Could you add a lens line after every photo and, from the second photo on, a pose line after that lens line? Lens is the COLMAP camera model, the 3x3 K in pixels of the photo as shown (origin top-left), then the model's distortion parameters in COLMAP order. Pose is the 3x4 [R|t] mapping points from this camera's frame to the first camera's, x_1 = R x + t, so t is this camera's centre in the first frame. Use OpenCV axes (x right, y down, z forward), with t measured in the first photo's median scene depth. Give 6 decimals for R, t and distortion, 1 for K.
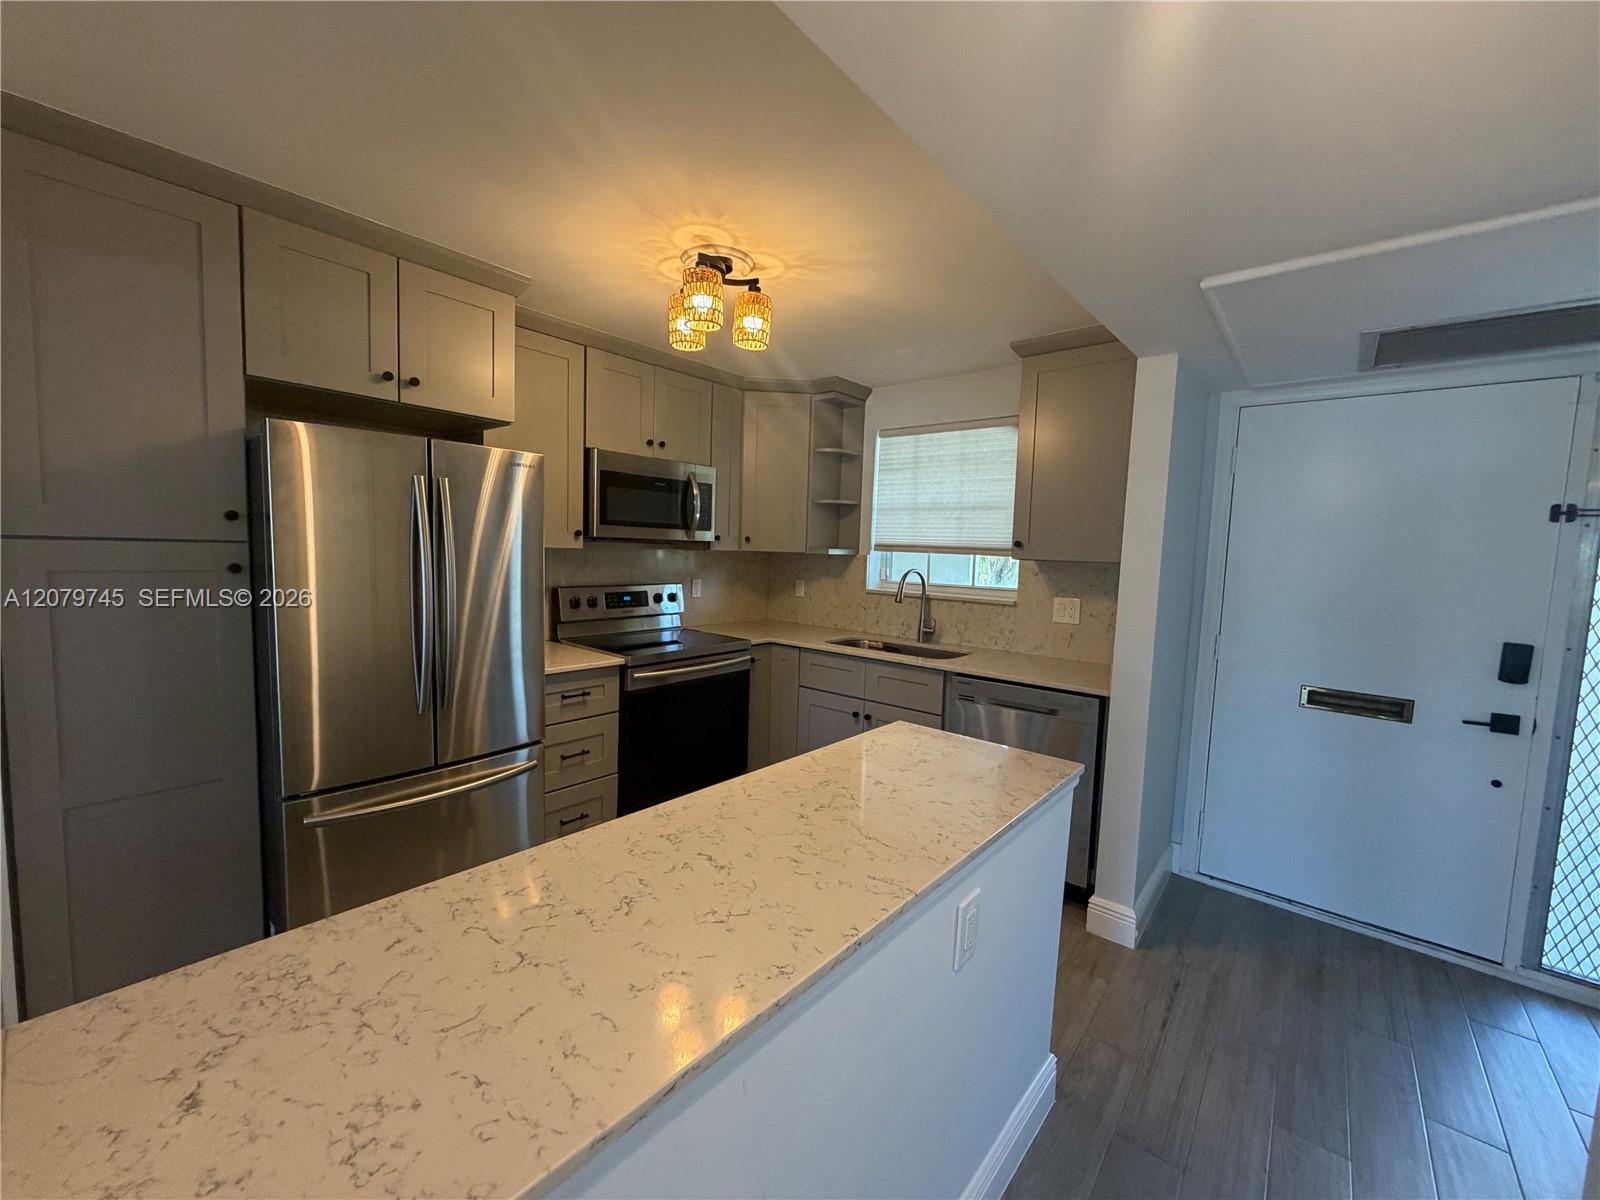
lens RADIAL K [[636.8, 0, 794.2], [0, 636.8, 601.3], [0, 0, 1]] dist [-0.002092, 0.000894]
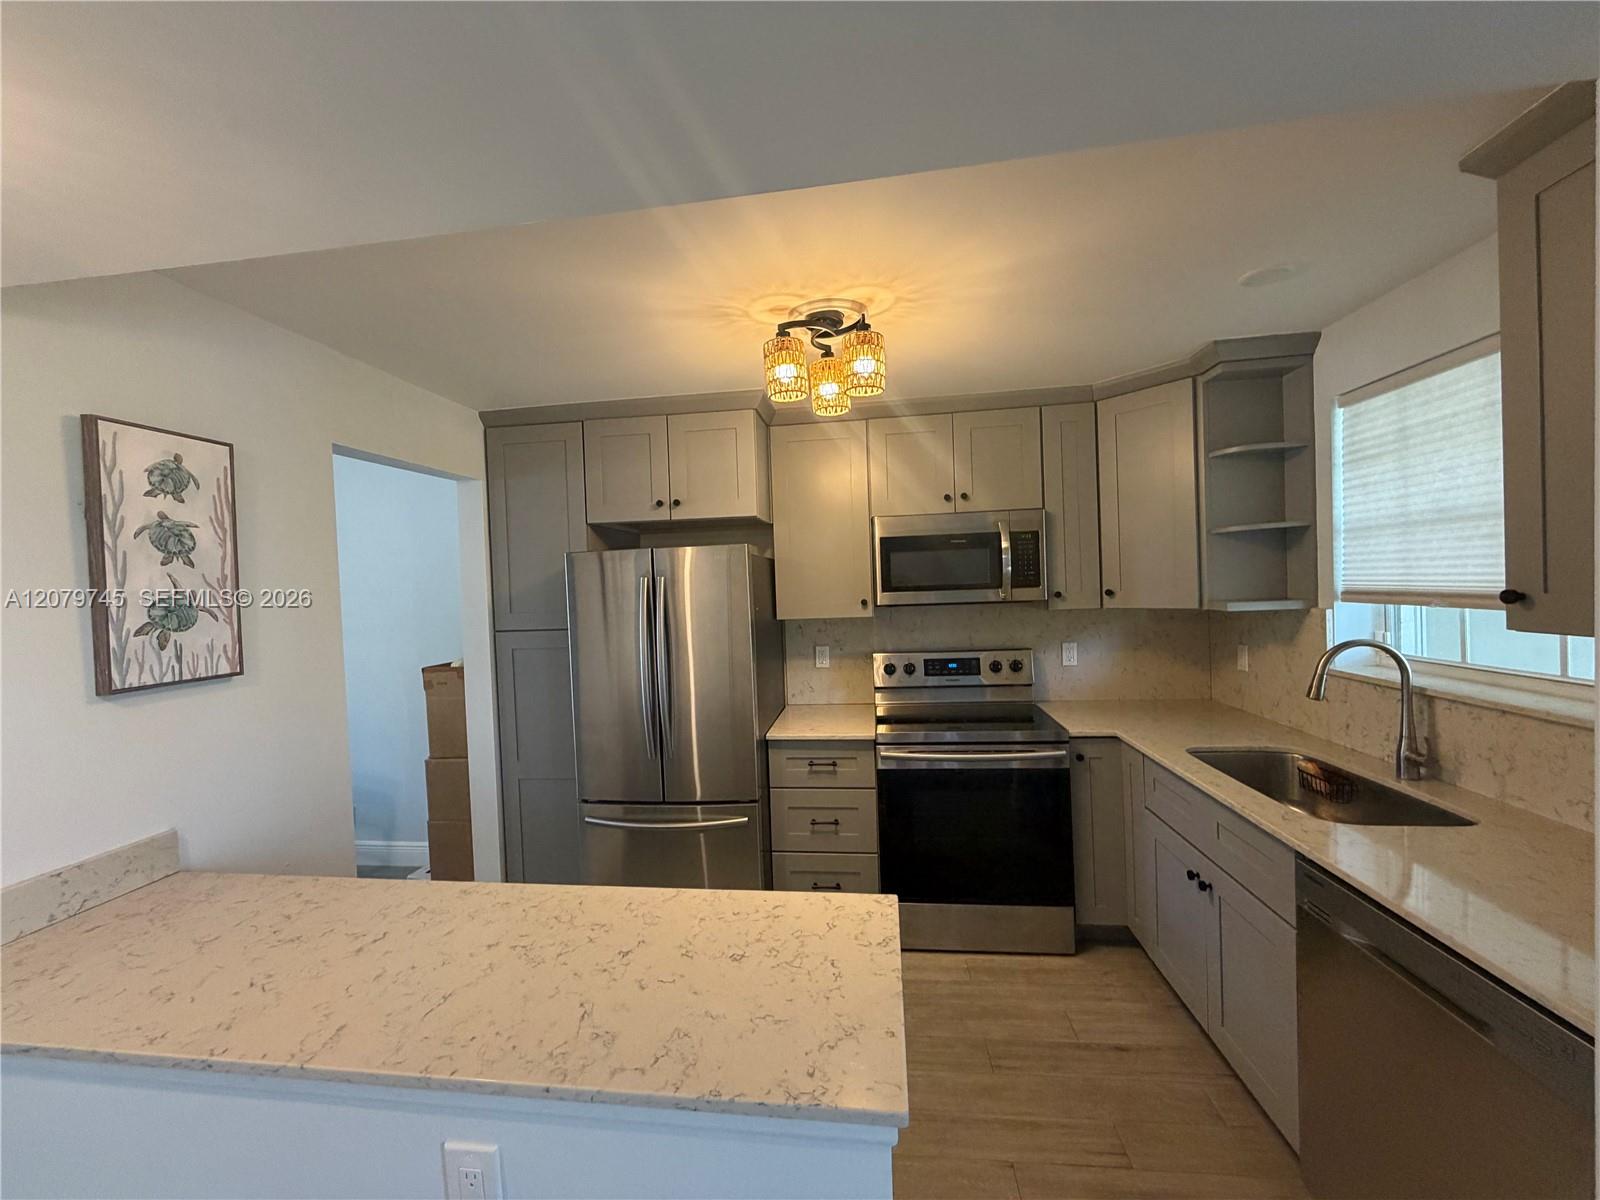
lens RADIAL K [[636.8, 0, 794.6], [0, 636.8, 599.3], [0, 0, 1]] dist [-0.002092, 0.000894]
pose [[0.543880, -0.033781, -0.838483, 0.398682], [-0.016224, 0.998579, -0.050754, -0.051517], [0.839006, 0.041207, 0.542559, 0.312068]]
